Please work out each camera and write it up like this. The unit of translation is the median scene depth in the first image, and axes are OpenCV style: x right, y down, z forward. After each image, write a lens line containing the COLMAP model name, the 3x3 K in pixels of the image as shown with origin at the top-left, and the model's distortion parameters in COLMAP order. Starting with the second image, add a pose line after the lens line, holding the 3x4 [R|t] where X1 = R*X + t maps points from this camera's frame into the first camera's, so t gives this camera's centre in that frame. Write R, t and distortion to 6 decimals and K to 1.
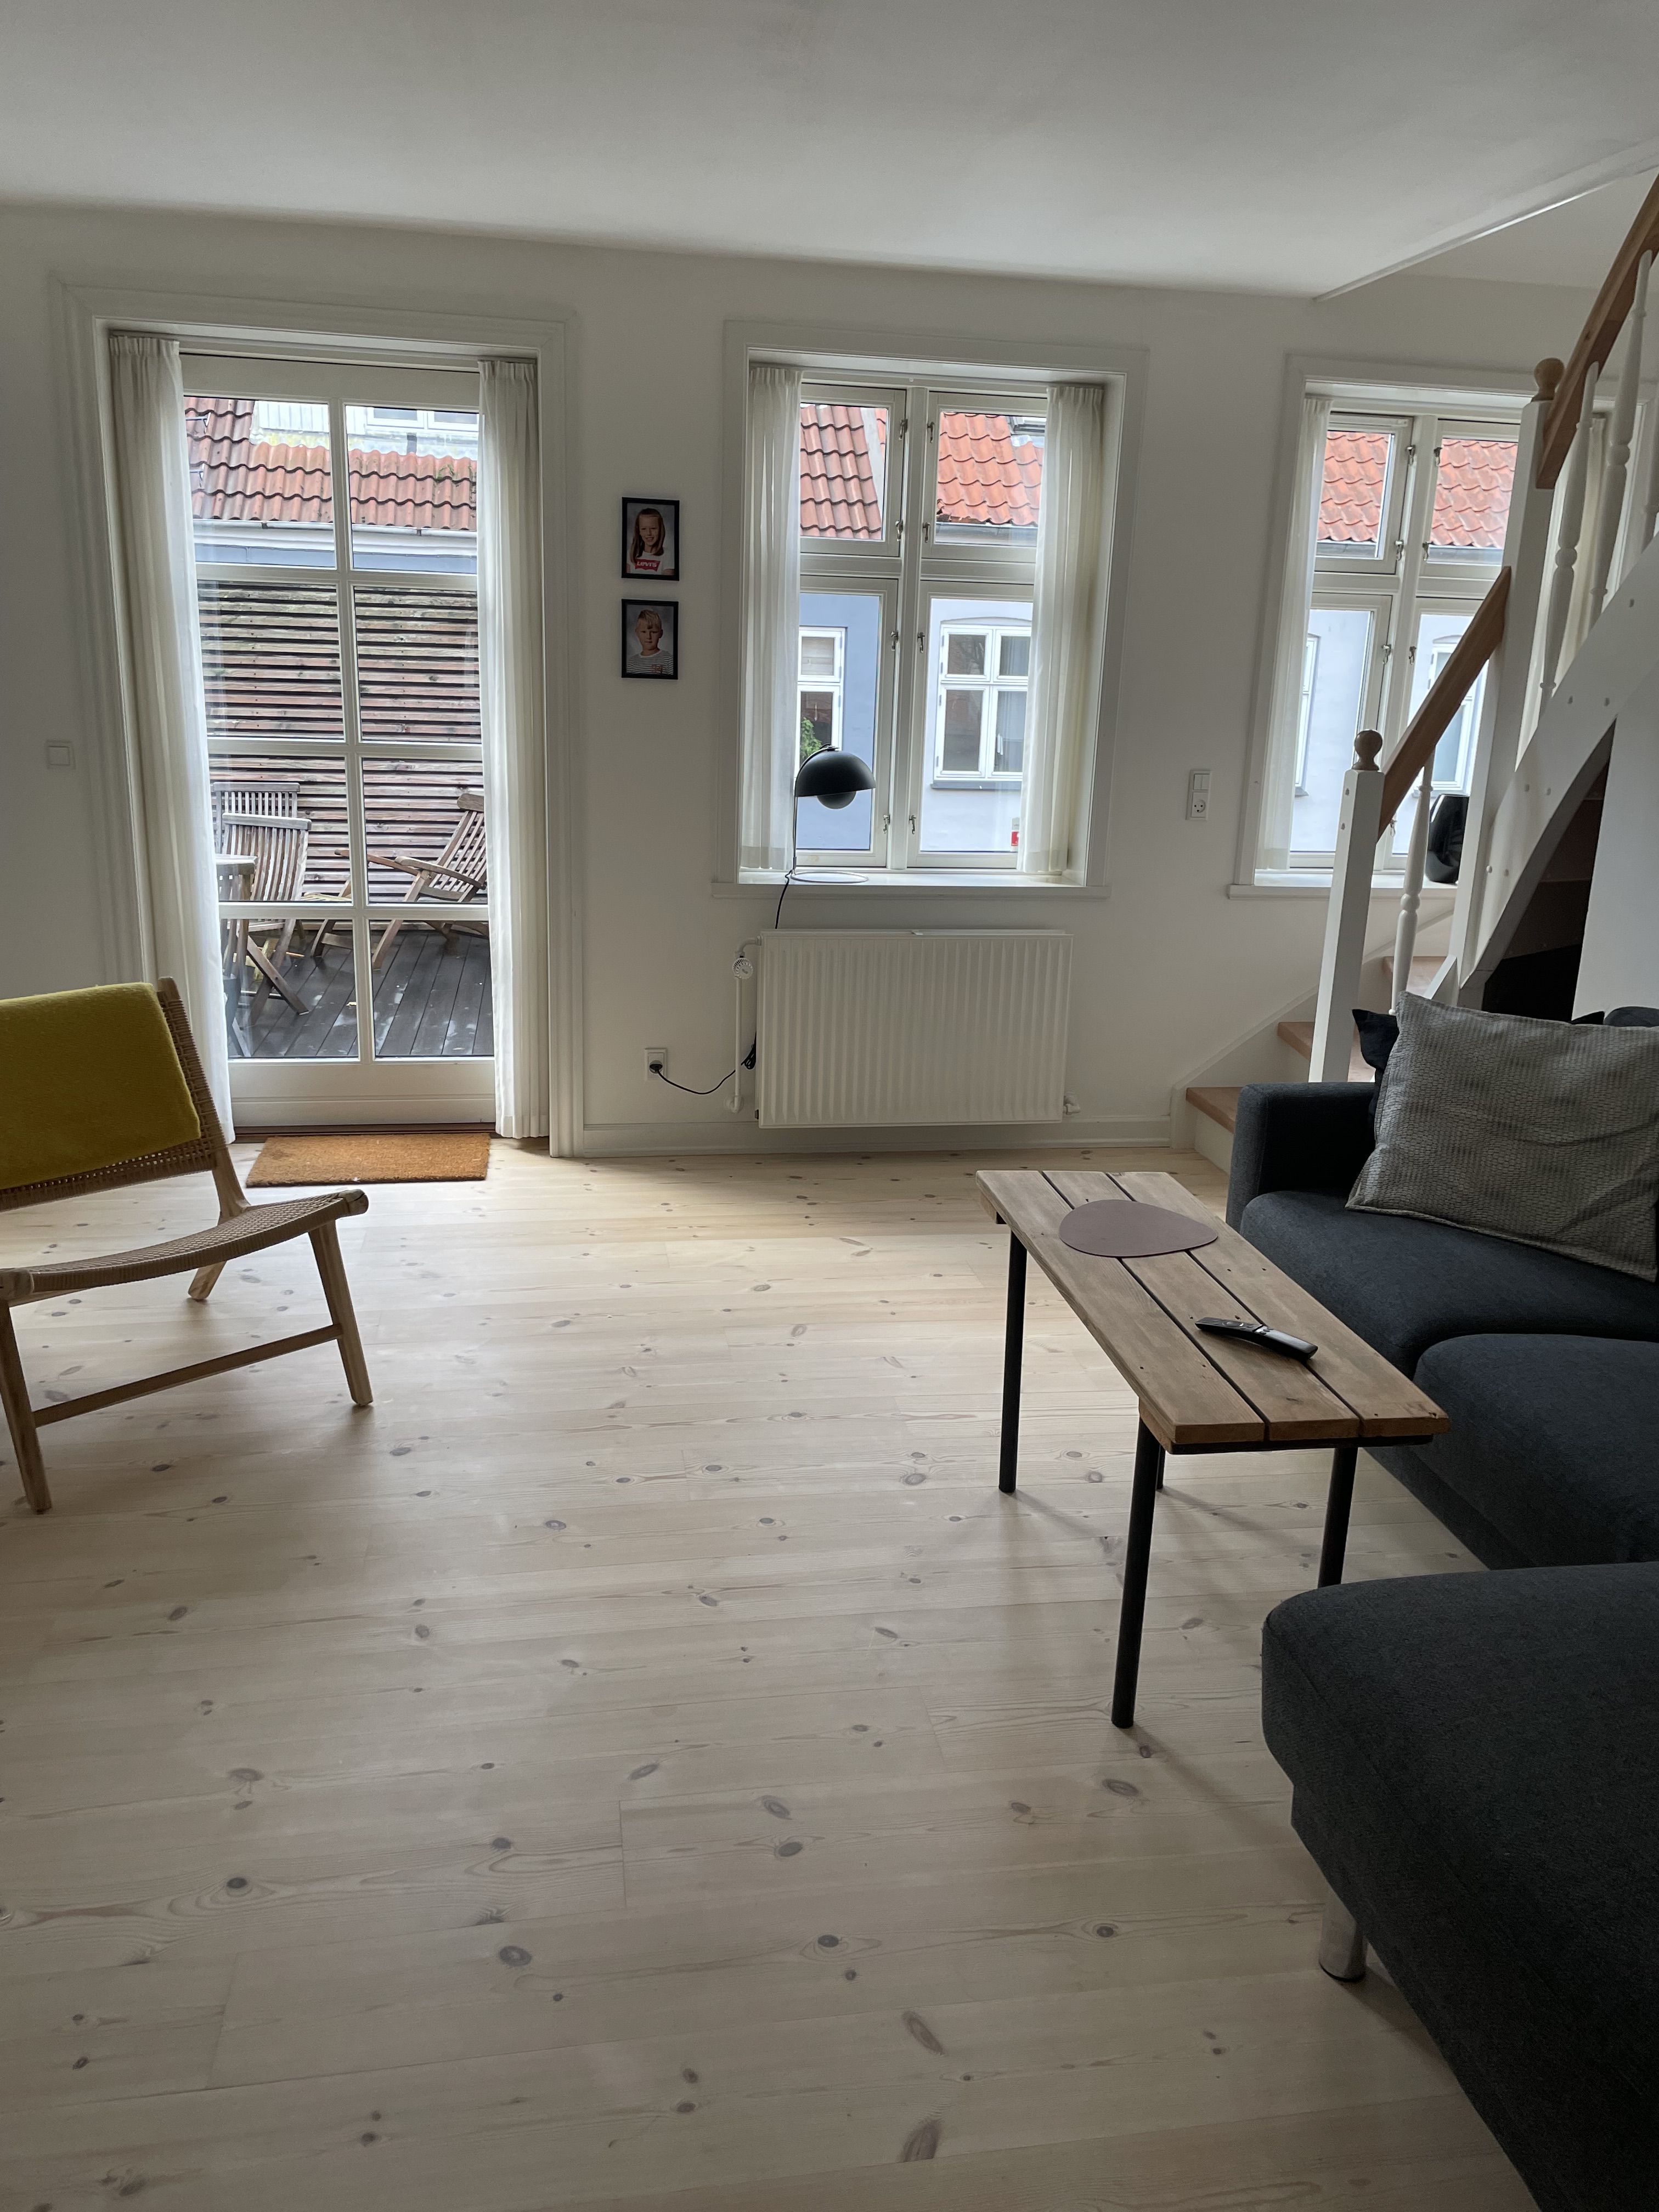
lens RADIAL K [[1665.5, 0, 839.5], [0, 1665.5, 1092.2], [0, 0, 1]] dist [0.095817, -0.140250]
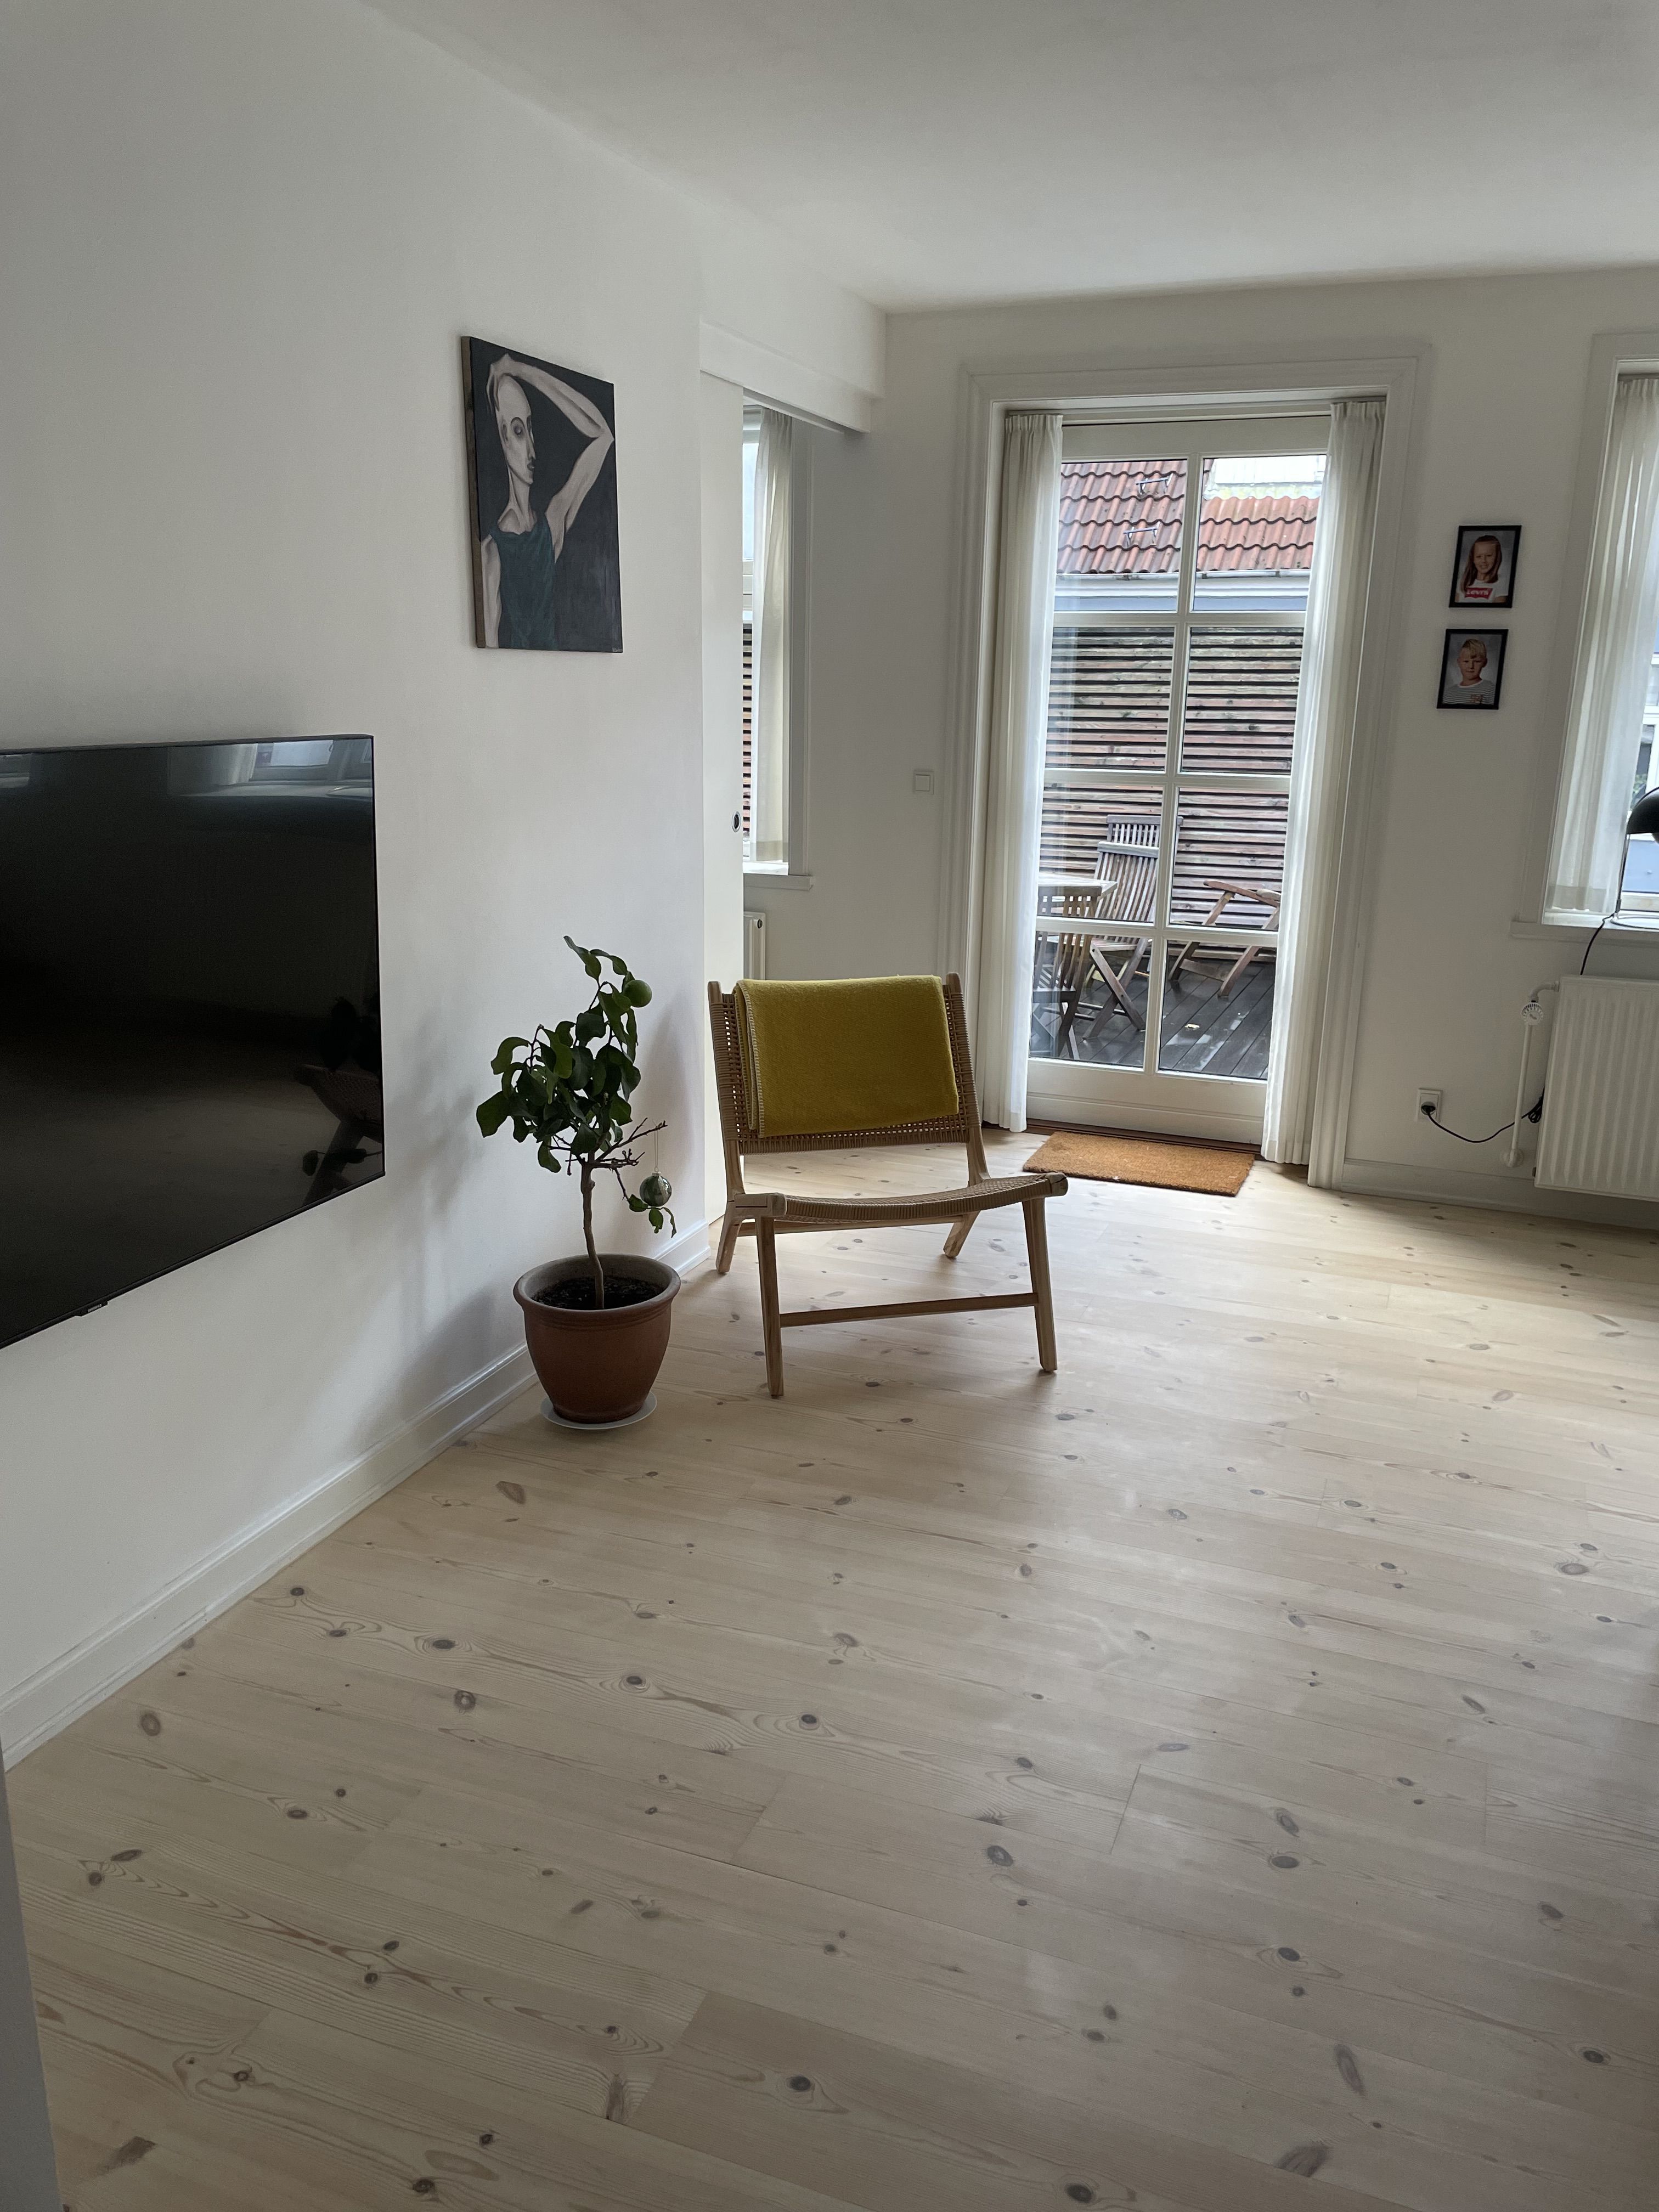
lens RADIAL K [[1665.5, 0, 839.5], [0, 1665.5, 1092.2], [0, 0, 1]] dist [0.095817, -0.140250]
pose [[0.851830, 0.112864, -0.511515, 0.104353], [-0.125477, 0.992047, 0.009934, 0.009268], [0.508568, 0.055721, 0.859217, -0.011308]]
